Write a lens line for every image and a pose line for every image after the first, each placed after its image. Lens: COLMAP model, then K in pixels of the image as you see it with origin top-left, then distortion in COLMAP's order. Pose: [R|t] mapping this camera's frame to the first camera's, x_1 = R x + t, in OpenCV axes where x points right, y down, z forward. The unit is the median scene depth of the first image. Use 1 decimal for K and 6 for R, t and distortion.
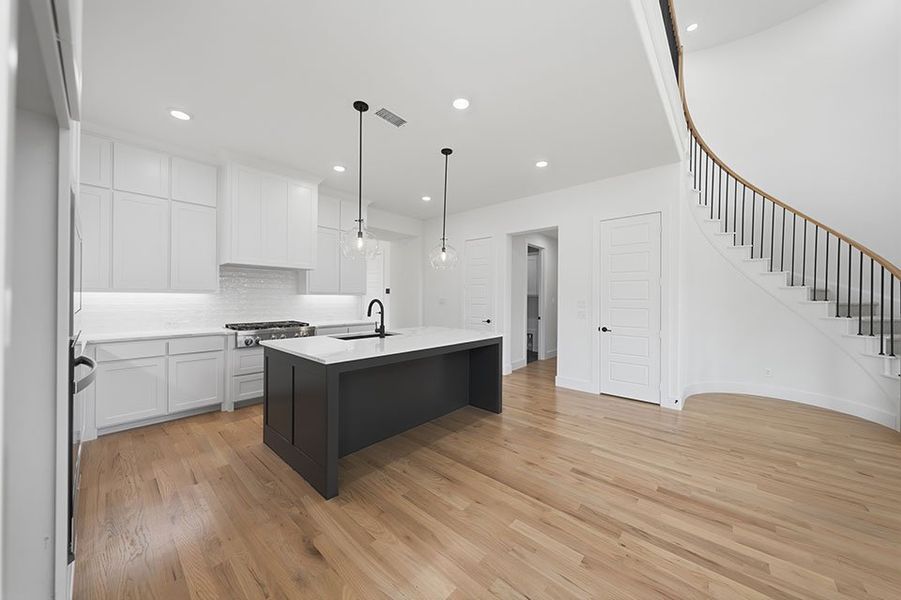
lens RADIAL K [[309.3, 0, 450.5], [0, 309.3, 298.7], [0, 0, 1]] dist [-0.002287, 0.000018]
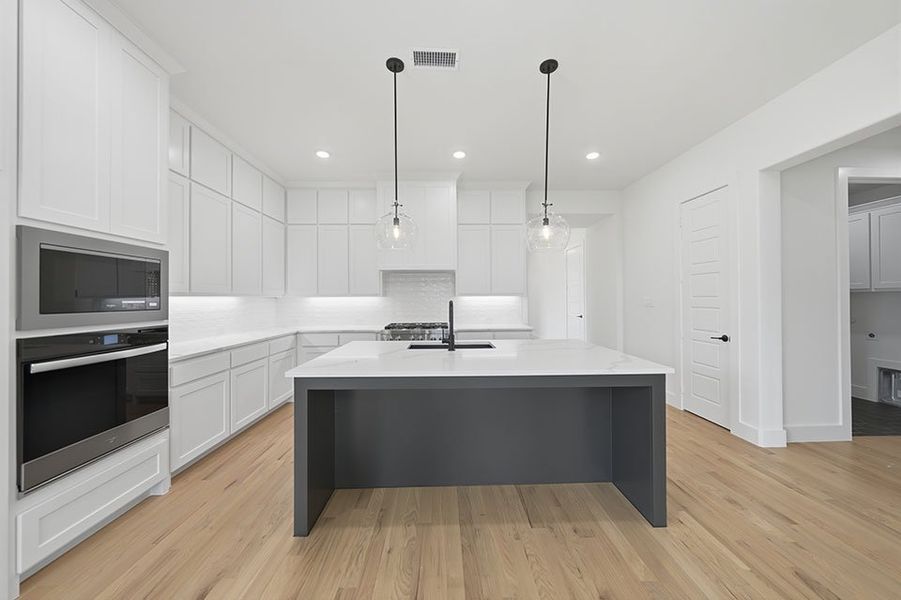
lens RADIAL K [[309.3, 0, 449.7], [0, 309.3, 297.8], [0, 0, 1]] dist [-0.002287, 0.000018]
pose [[0.681953, -0.014632, -0.731250, 0.340526], [0.008965, 0.999892, -0.011647, 0.003831], [0.731342, 0.001387, 0.682010, 0.470779]]
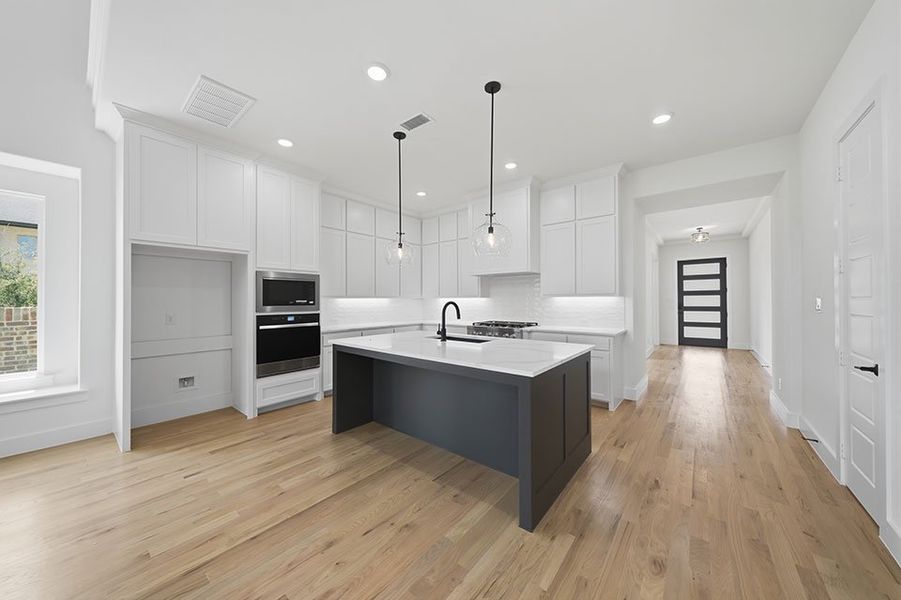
lens RADIAL K [[309.3, 0, 447.5], [0, 309.3, 298.3], [0, 0, 1]] dist [-0.002287, 0.000018]
pose [[0.034490, -0.014059, -0.999306, 0.748280], [0.000742, 0.999901, -0.014042, 0.006331], [0.999405, -0.000257, 0.034497, 0.977505]]
